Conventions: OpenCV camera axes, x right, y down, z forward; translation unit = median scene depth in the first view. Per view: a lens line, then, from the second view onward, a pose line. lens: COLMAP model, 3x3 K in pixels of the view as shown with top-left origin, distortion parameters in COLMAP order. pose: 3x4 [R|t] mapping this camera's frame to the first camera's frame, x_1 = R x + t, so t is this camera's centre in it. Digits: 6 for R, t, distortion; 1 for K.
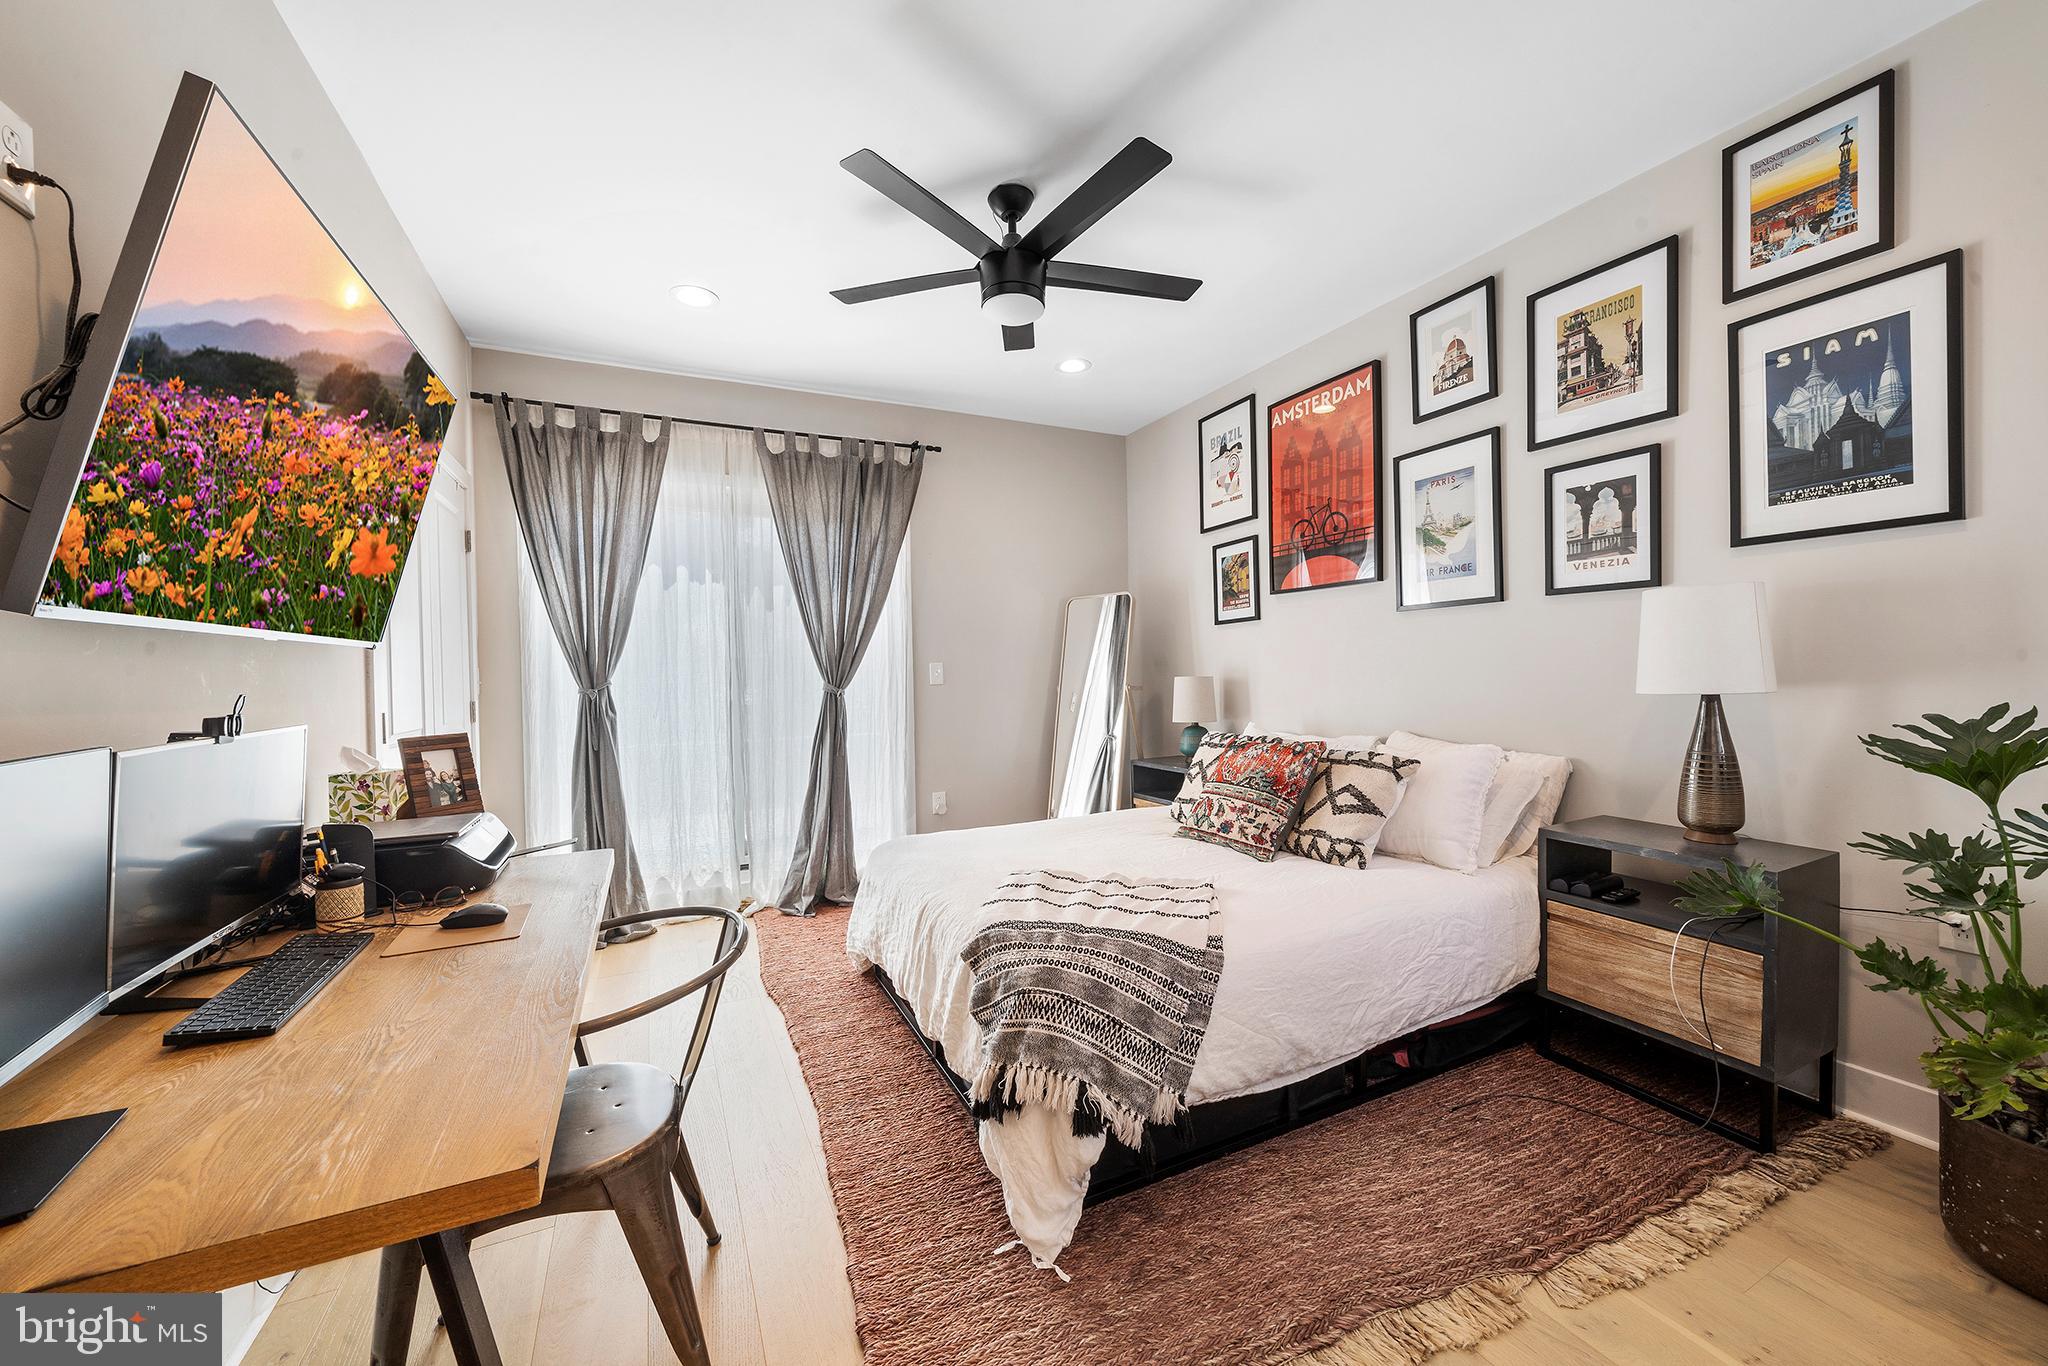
lens RADIAL K [[758.7, 0, 1025.2], [0, 758.7, 679.4], [0, 0, 1]] dist [-0.003997, 0.000346]
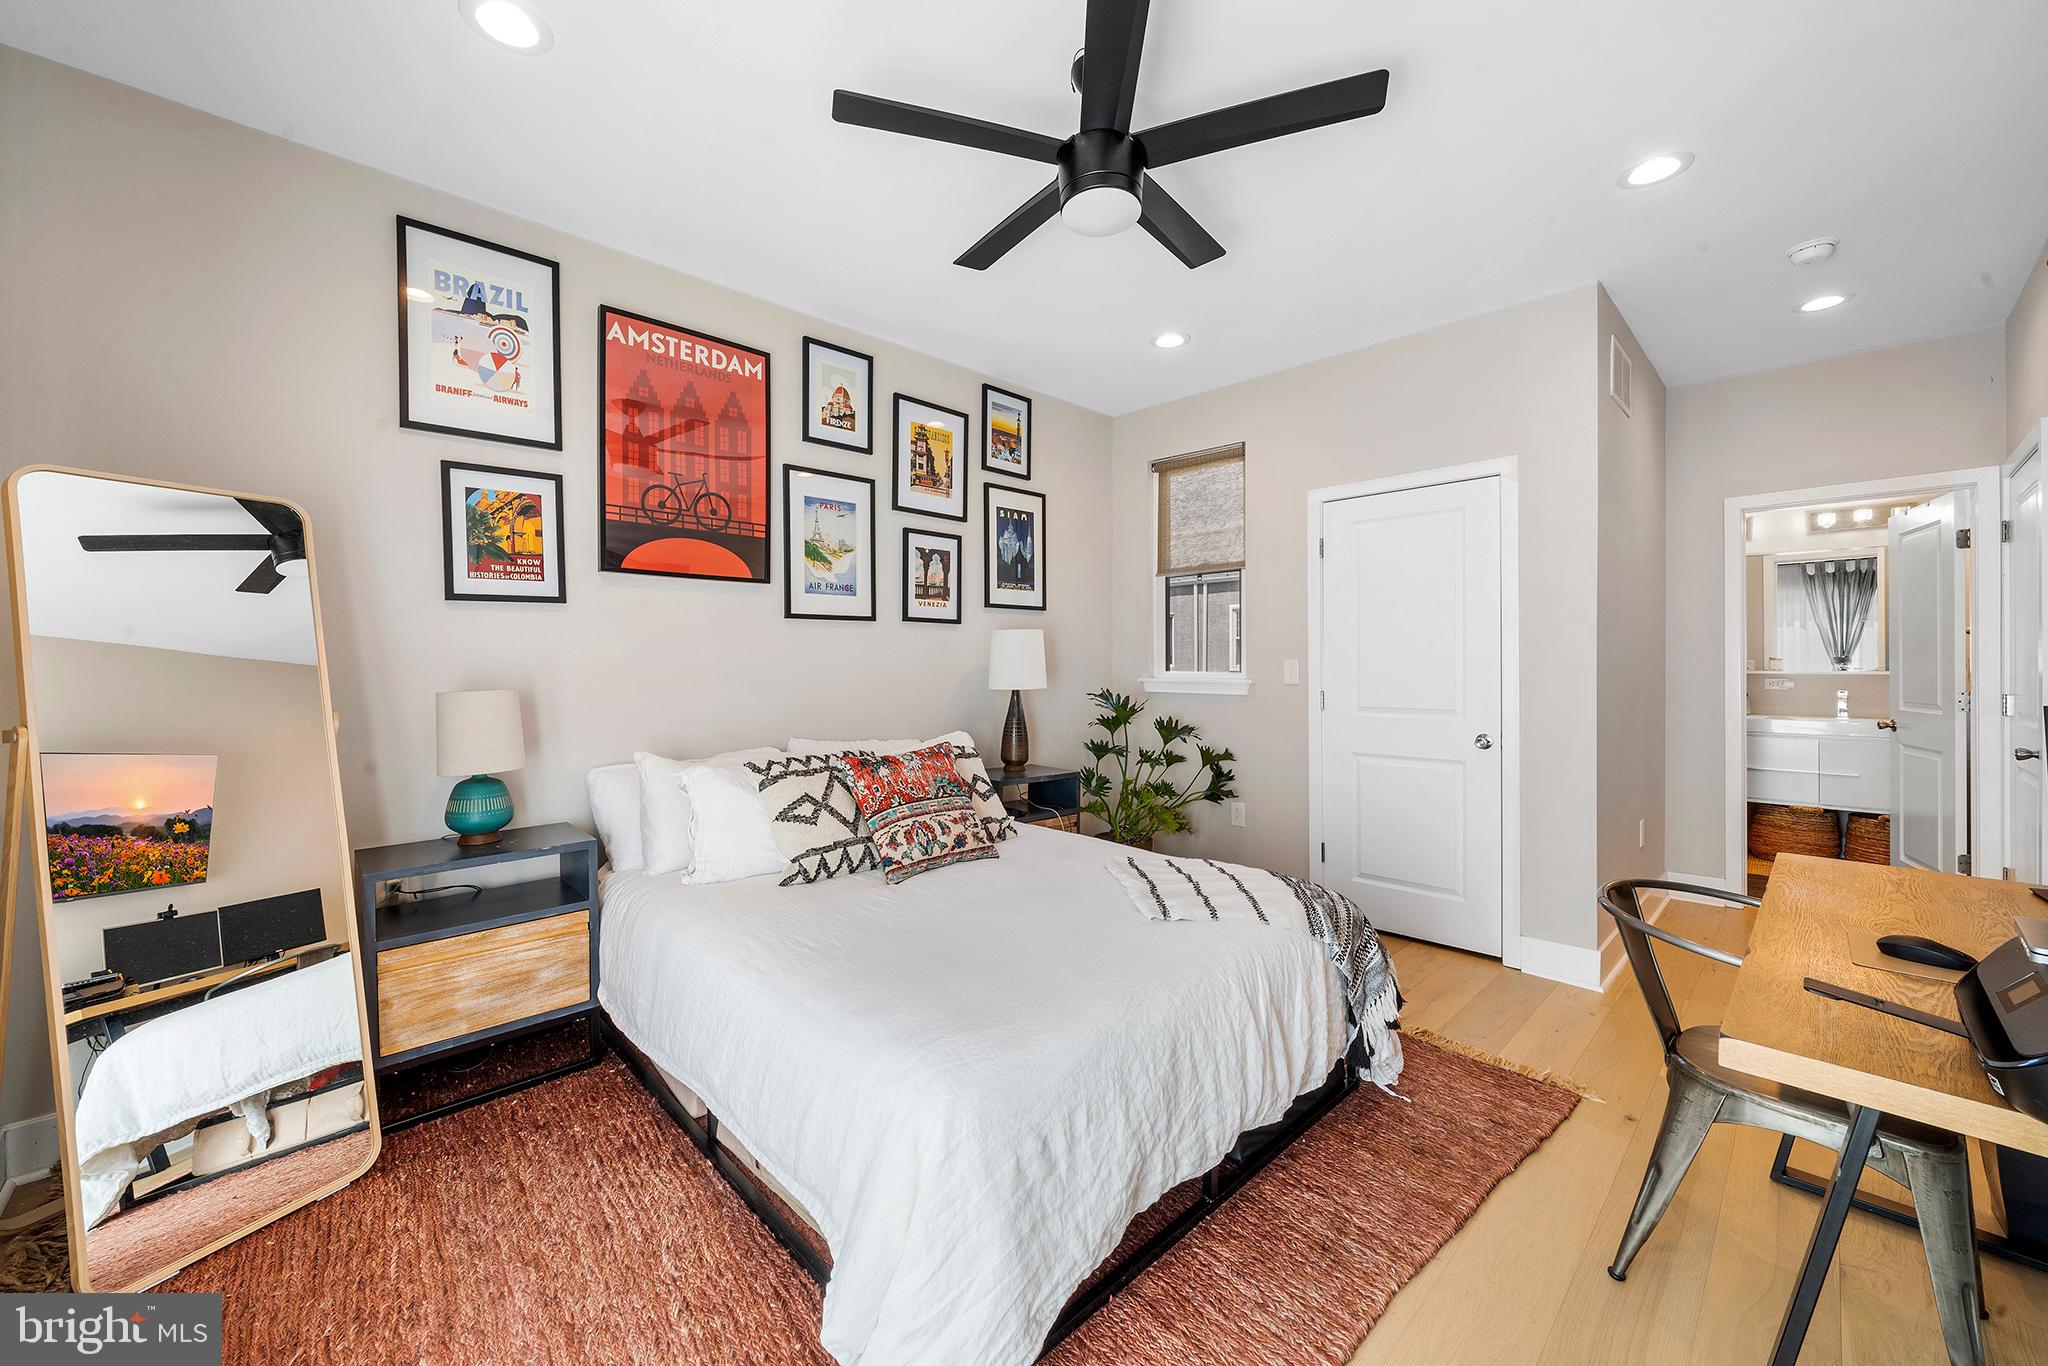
lens RADIAL K [[758.7, 0, 1025.3], [0, 758.7, 671.6], [0, 0, 1]] dist [-0.003997, 0.000346]
pose [[-0.291563, 0.008730, 0.956512, -0.681132], [0.018678, 0.999820, -0.003432, -0.012586], [-0.956369, 0.016865, -0.291674, 1.218916]]
